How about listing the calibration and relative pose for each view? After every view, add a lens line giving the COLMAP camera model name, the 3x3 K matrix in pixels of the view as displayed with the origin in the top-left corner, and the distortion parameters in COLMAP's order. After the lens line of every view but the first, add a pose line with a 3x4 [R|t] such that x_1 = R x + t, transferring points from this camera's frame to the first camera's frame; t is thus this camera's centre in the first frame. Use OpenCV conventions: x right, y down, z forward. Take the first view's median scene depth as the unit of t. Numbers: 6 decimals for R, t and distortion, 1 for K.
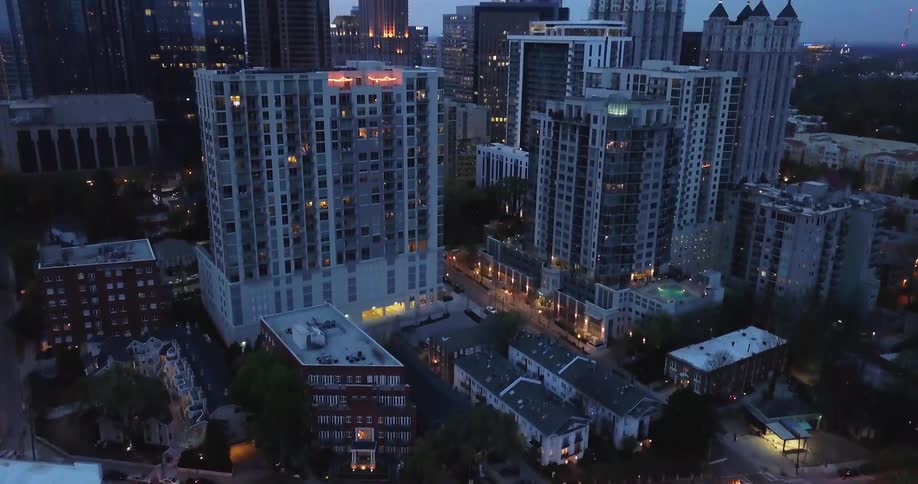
lens RADIAL K [[675.1, 0, 459.4], [0, 675.1, 242.6], [0, 0, 1]] dist [-0.066912, 0.000059]
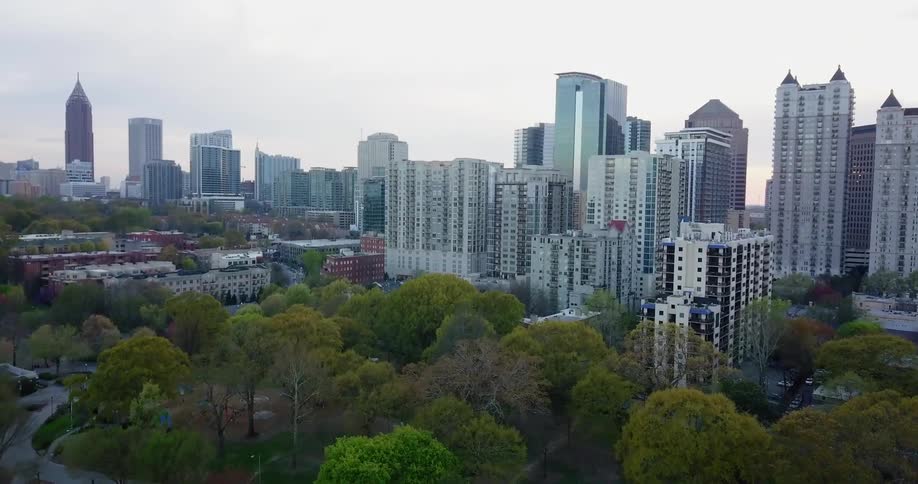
lens RADIAL K [[675.1, 0, 458.9], [0, 675.1, 240.6], [0, 0, 1]] dist [-0.066912, 0.000059]
pose [[0.379747, 0.046749, -0.923908, 1.768930], [-0.269539, 0.960981, -0.062162, 0.103479], [0.884953, 0.272635, 0.377530, 0.294097]]
